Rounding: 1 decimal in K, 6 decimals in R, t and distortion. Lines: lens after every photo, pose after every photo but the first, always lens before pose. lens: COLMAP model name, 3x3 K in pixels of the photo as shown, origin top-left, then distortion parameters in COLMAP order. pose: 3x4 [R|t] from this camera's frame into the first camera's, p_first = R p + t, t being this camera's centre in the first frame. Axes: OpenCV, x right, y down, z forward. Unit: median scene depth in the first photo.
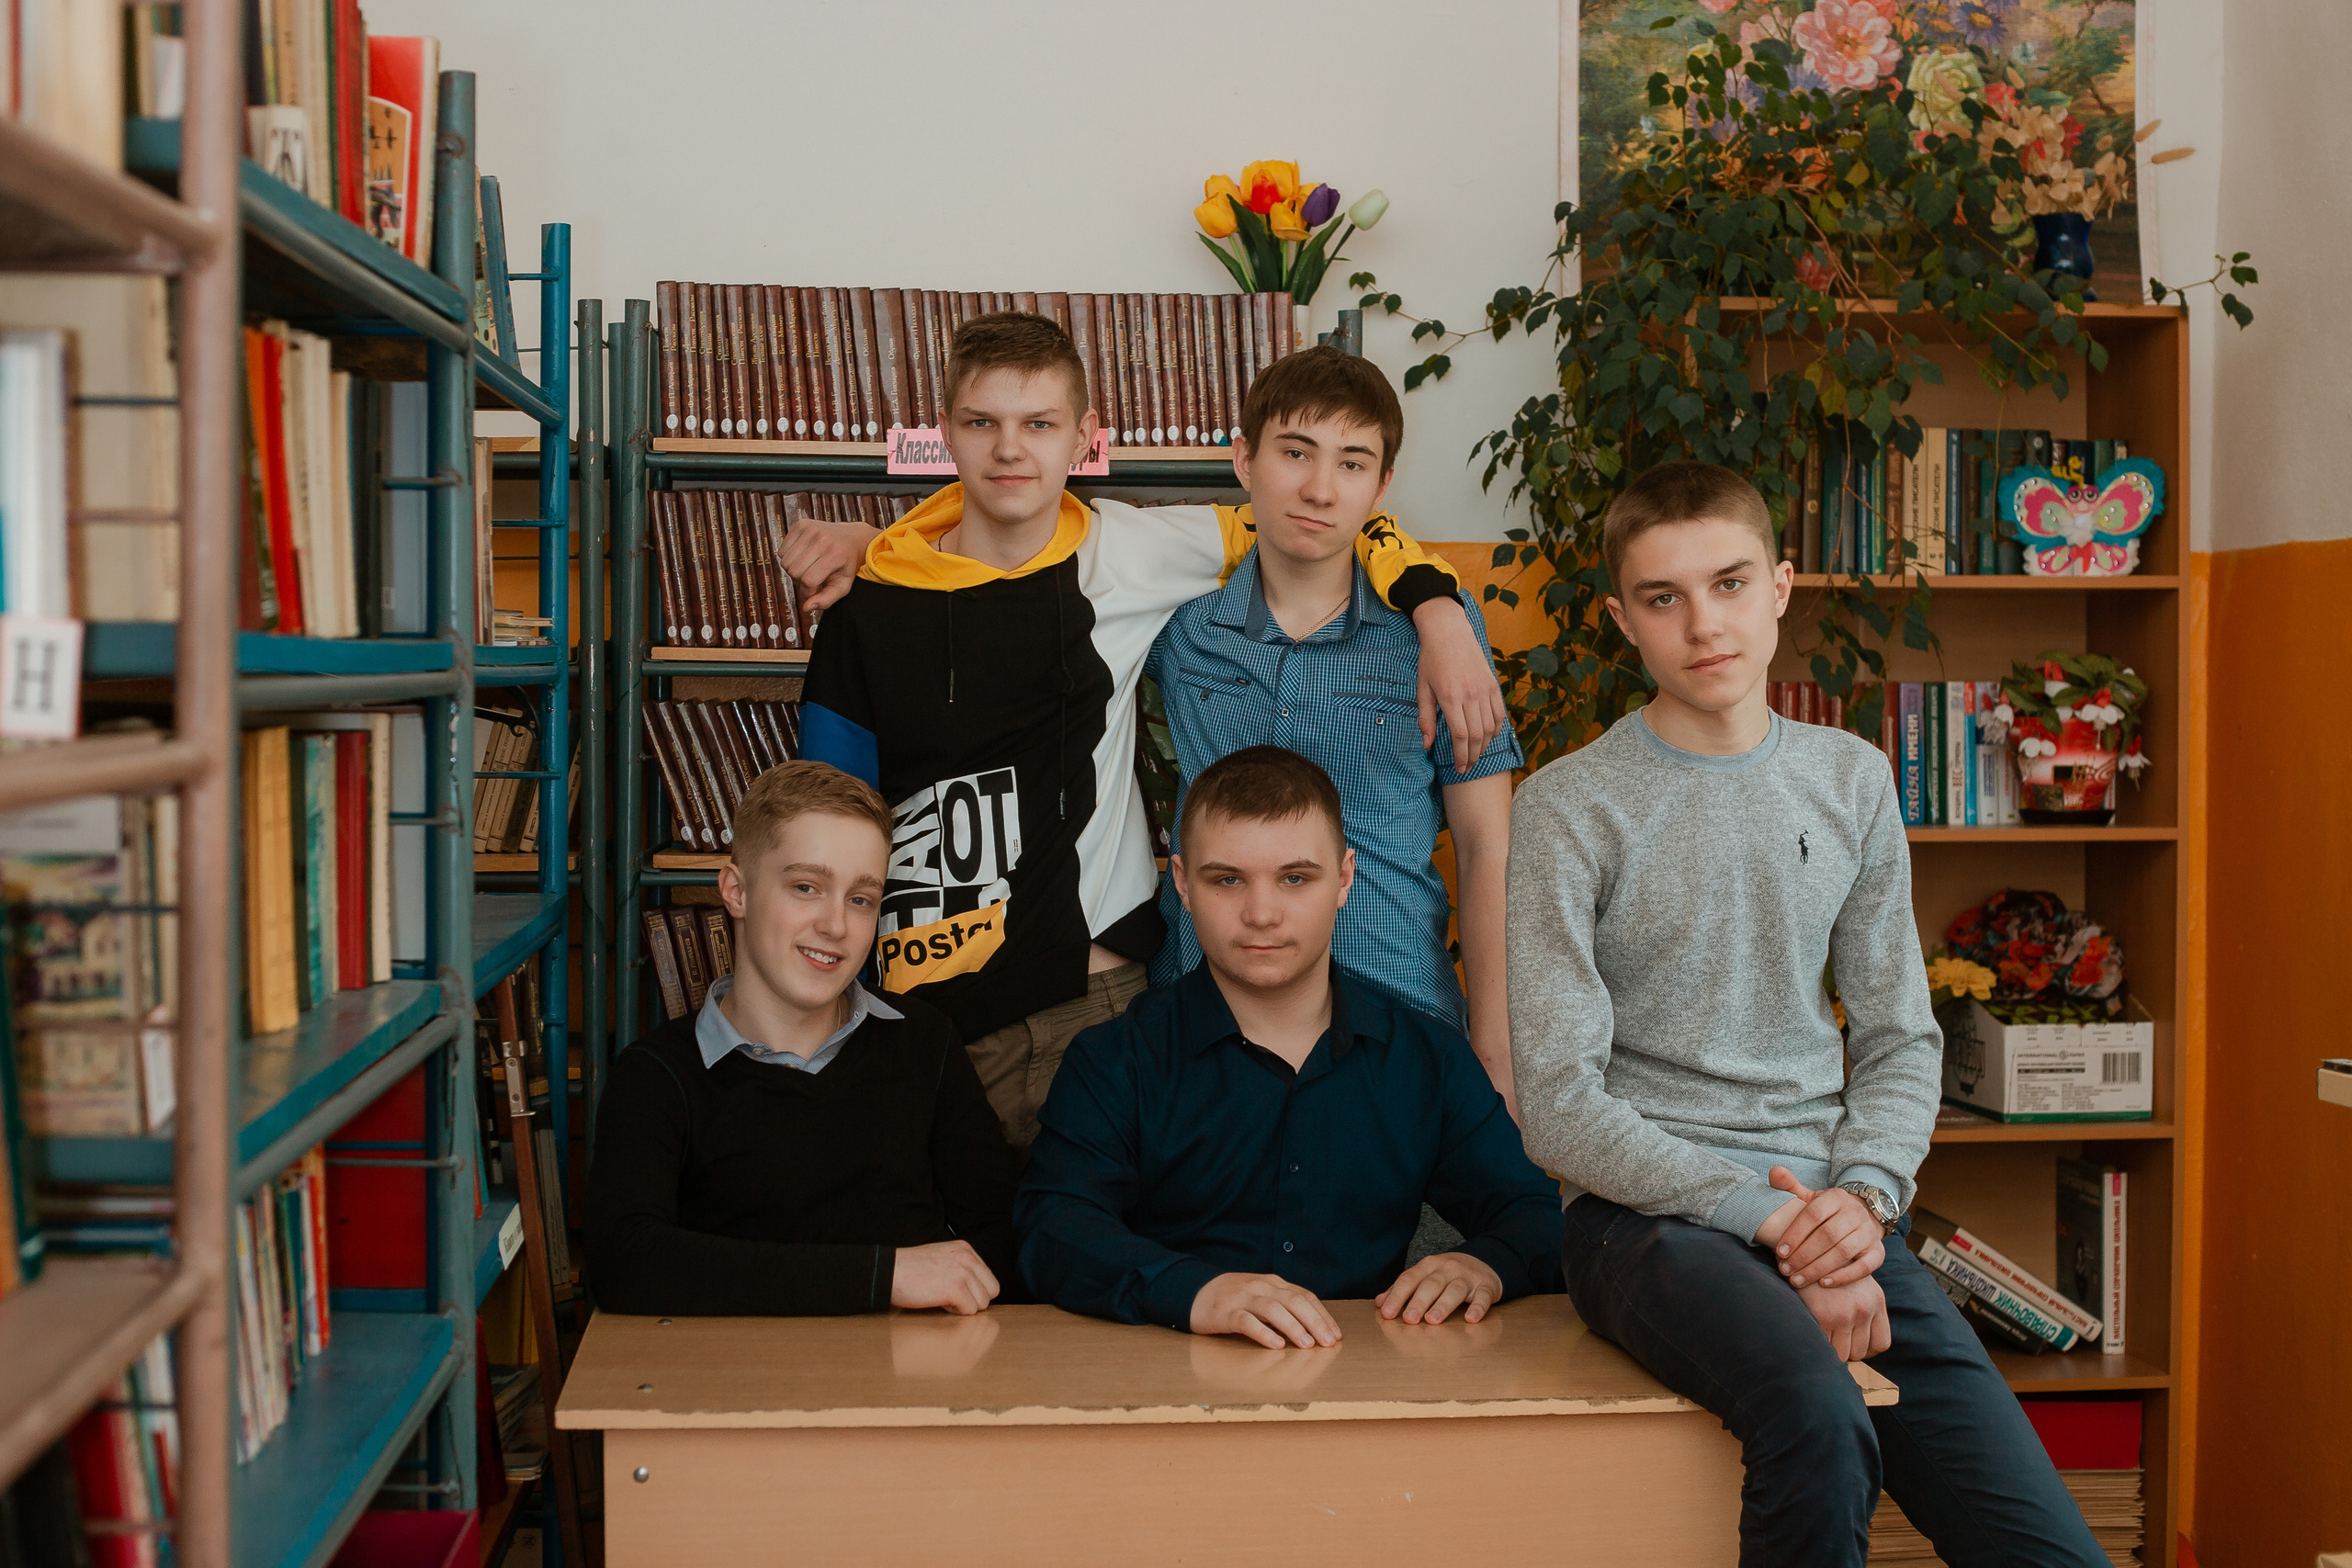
lens RADIAL K [[3524.7, 0, 1176.0], [0, 3524.7, 784.0], [0, 0, 1]] dist [-0.065679, -0.277479]
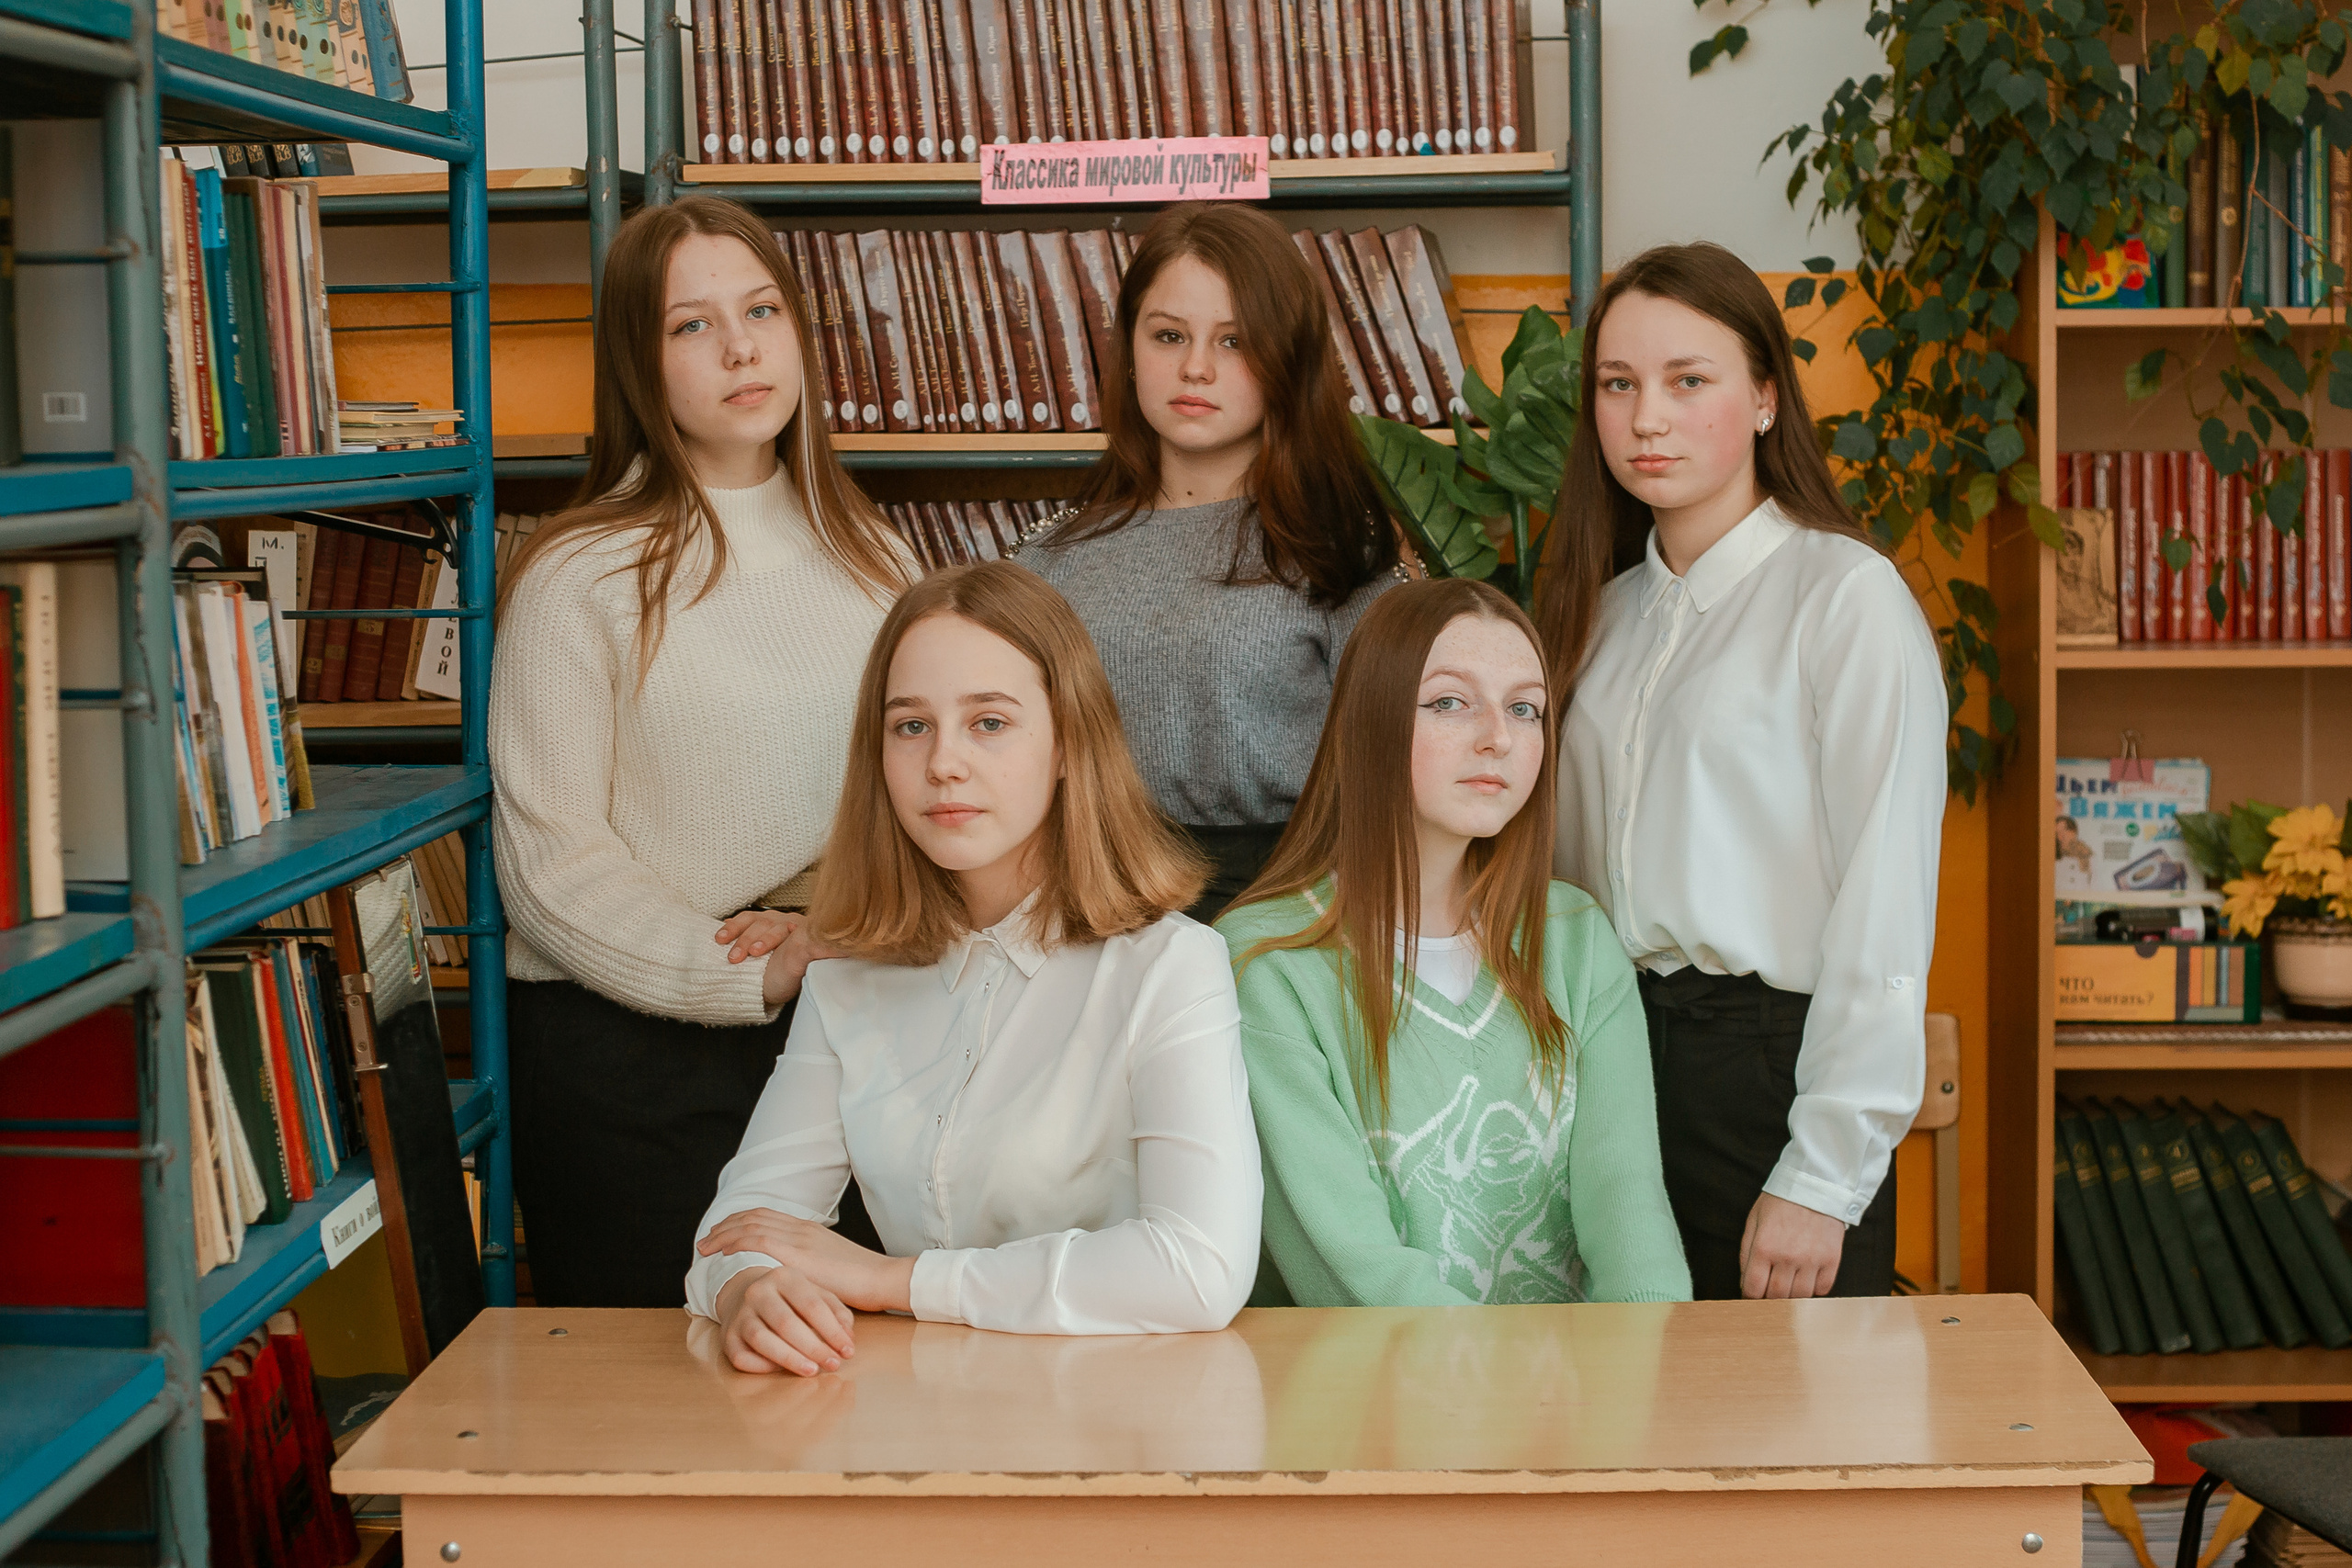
lens RADIAL K [[4214.7, 0, 1176.0], [0, 4214.7, 784.0], [0, 0, 1]] dist [-0.072357, -0.188807]
pose [[0.990543, -0.006807, -0.137033, 0.083559], [0.014549, 0.998348, 0.055578, -0.011505], [0.136429, -0.057047, 0.989006, 0.085170]]
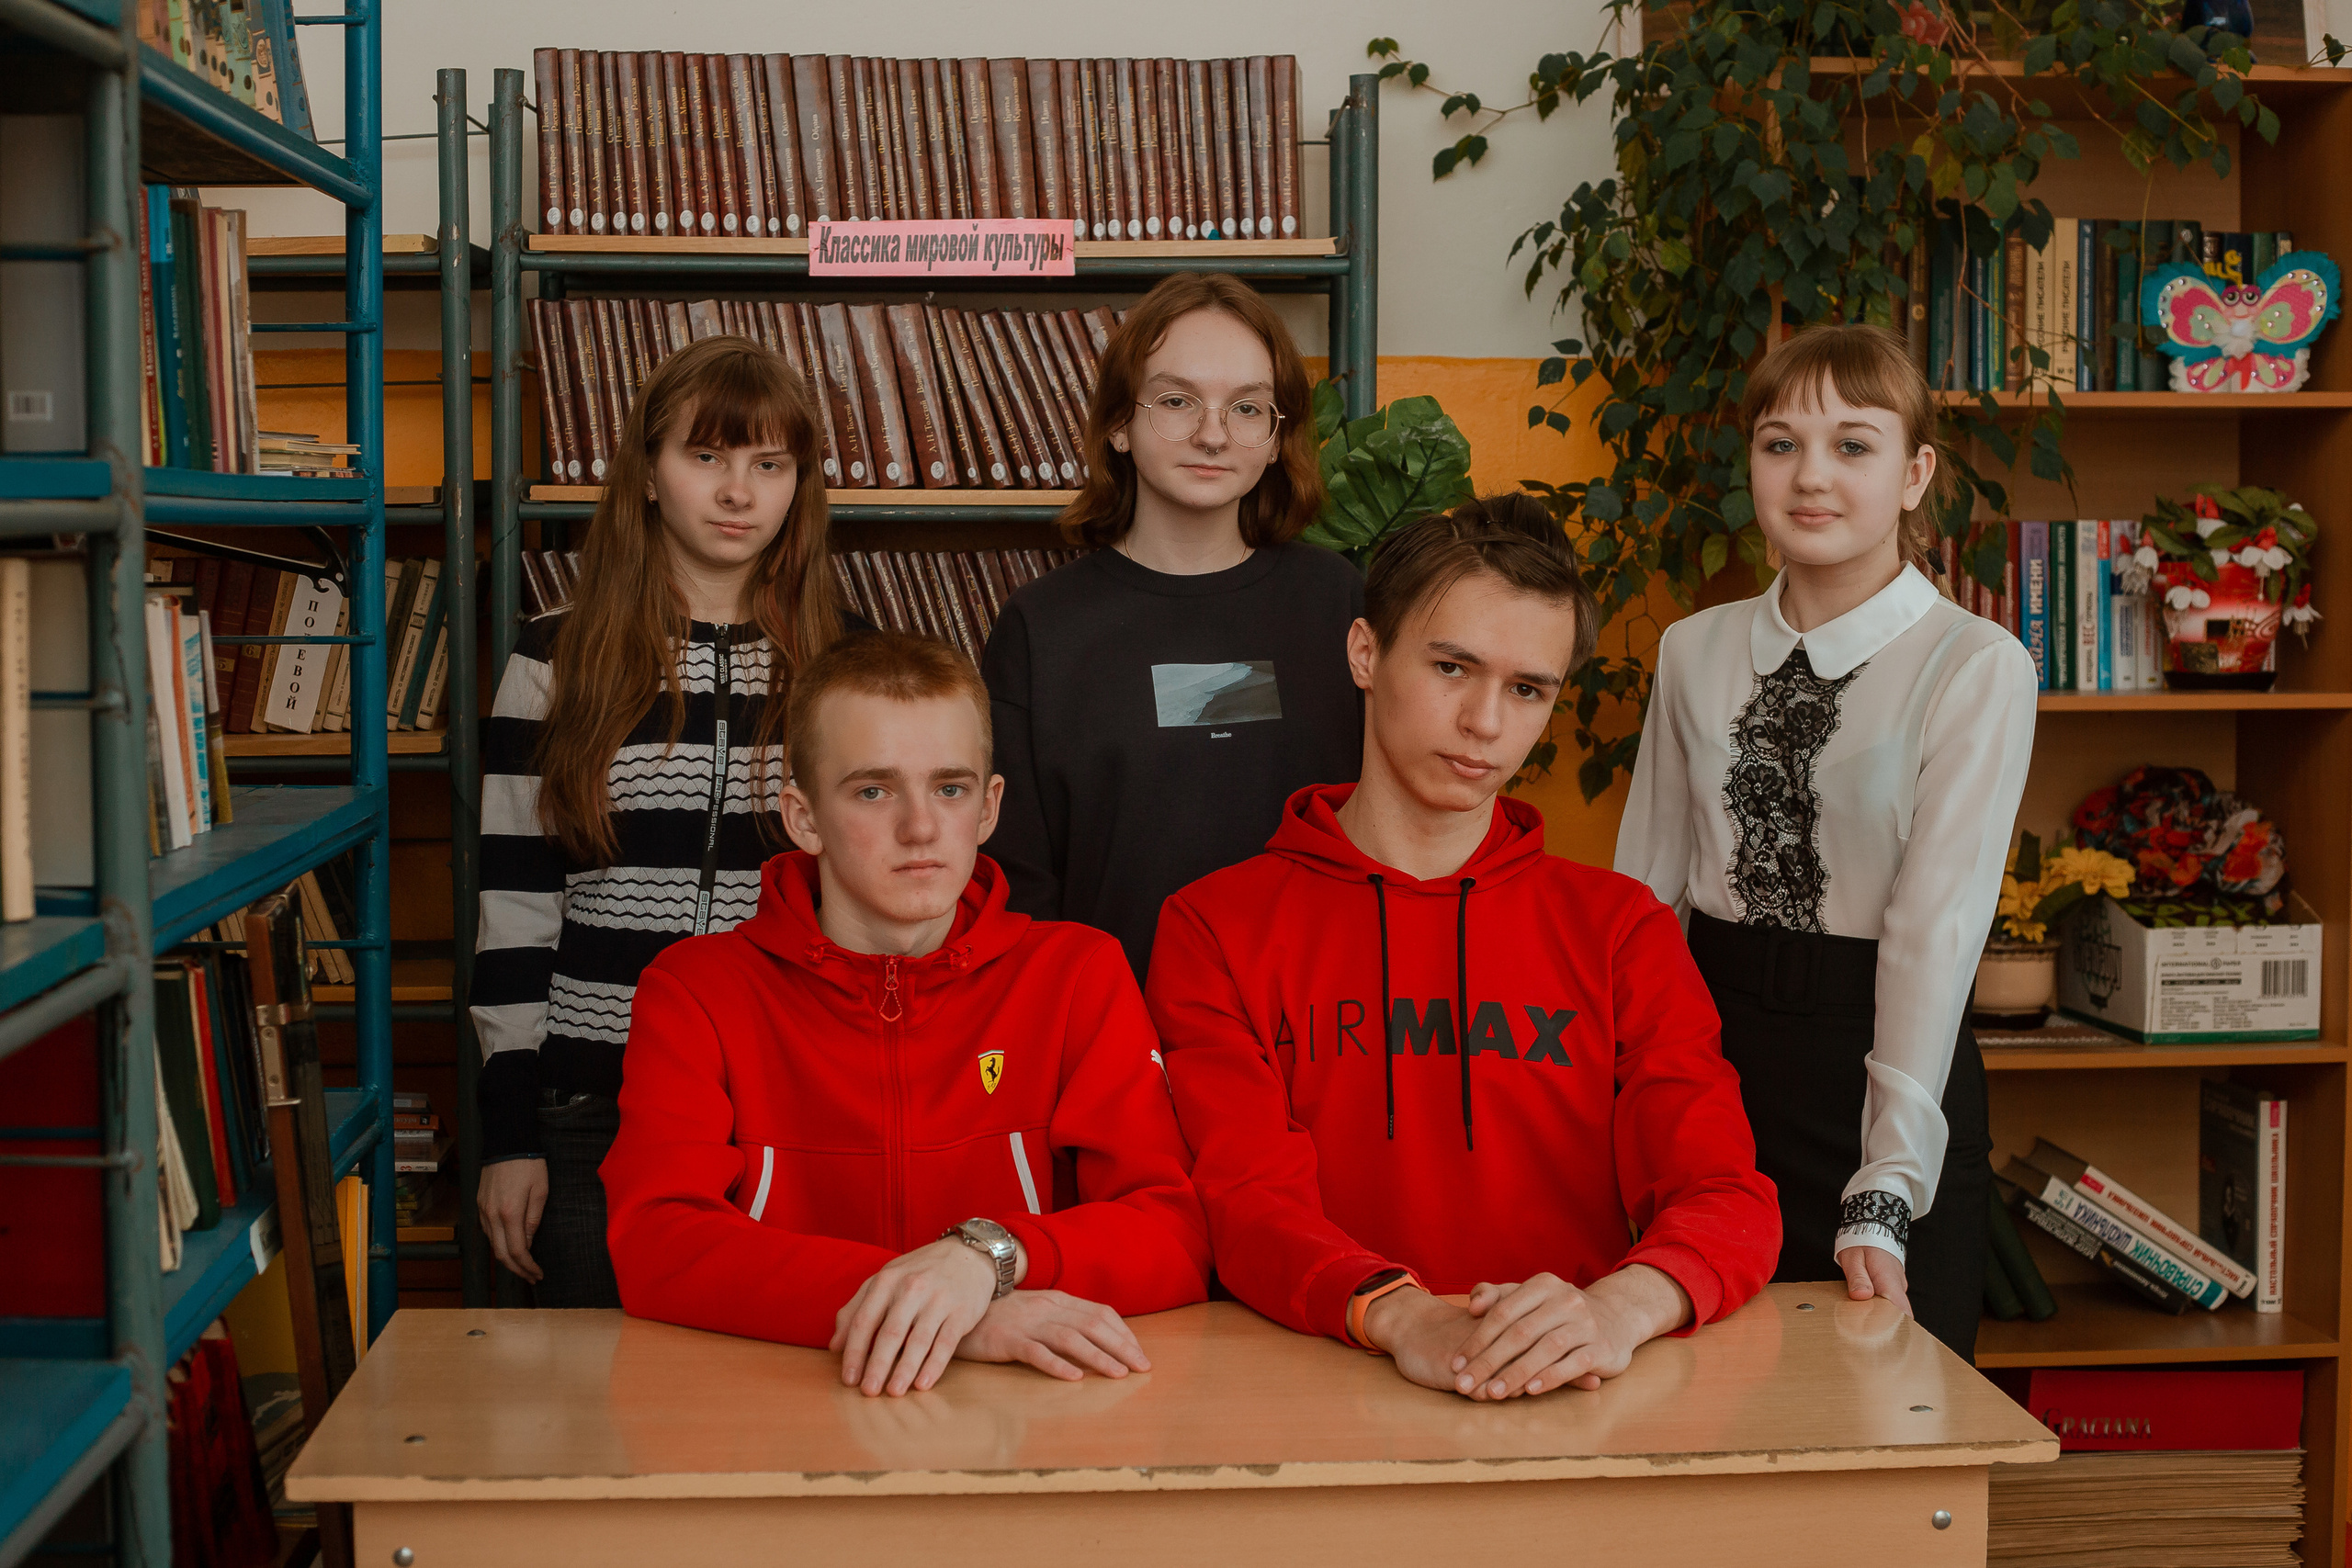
lens RADIAL K [[3508.8, 0, 1176.0], [0, 3508.8, 784.0], [0, 0, 1]] dist [-0.080438, -0.203288]
pose [[0.999806, -0.004039, -0.019280, 0.019987], [0.004813, 0.999179, 0.040229, -0.000620], [0.019102, -0.040314, 0.999004, 0.164617]]
